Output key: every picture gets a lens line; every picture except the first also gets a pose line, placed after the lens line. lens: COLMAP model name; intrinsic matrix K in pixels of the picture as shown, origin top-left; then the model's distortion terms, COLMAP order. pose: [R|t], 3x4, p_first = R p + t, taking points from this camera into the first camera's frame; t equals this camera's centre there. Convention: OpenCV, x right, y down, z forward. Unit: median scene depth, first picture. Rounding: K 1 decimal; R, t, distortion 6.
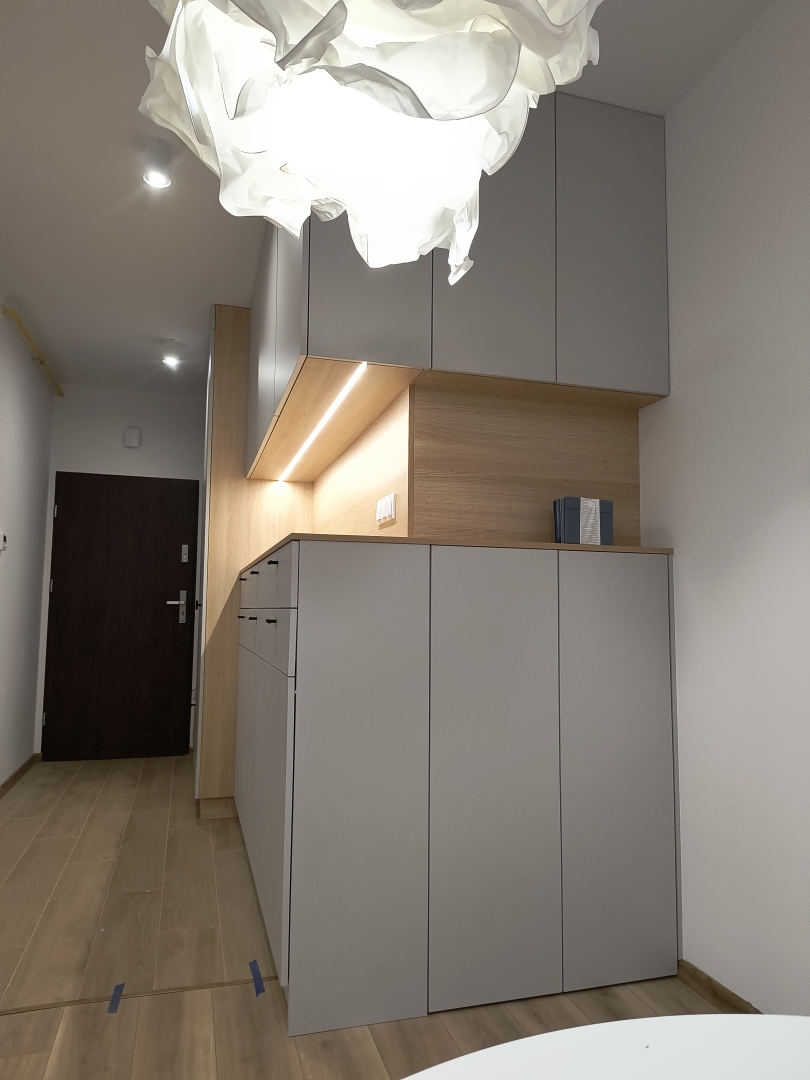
lens RADIAL K [[735.3, 0, 404.4], [0, 735.3, 538.9], [0, 0, 1]] dist [0.029579, -0.021923]
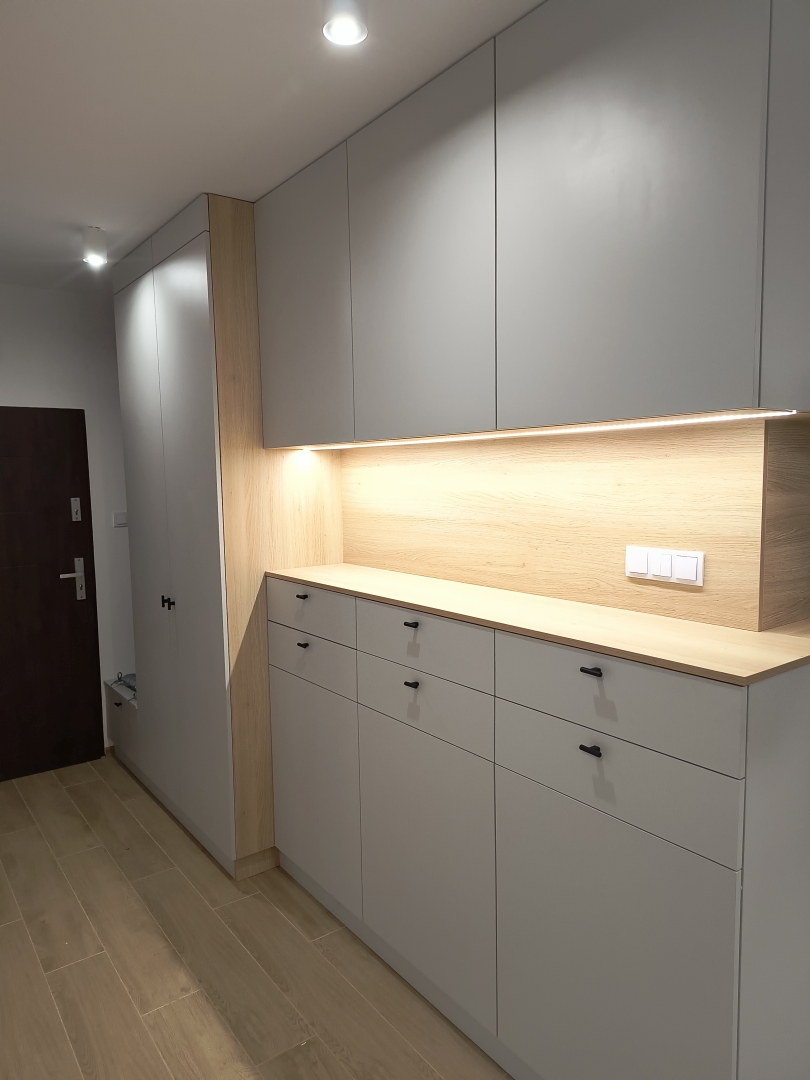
lens RADIAL K [[735.3, 0, 406.3], [0, 735.3, 541.2], [0, 0, 1]] dist [0.029579, -0.021923]
pose [[0.936690, -0.058410, 0.345253, -0.344334], [-0.006992, 0.982673, 0.185218, -0.129970], [-0.350090, -0.175906, 0.920051, 0.247317]]
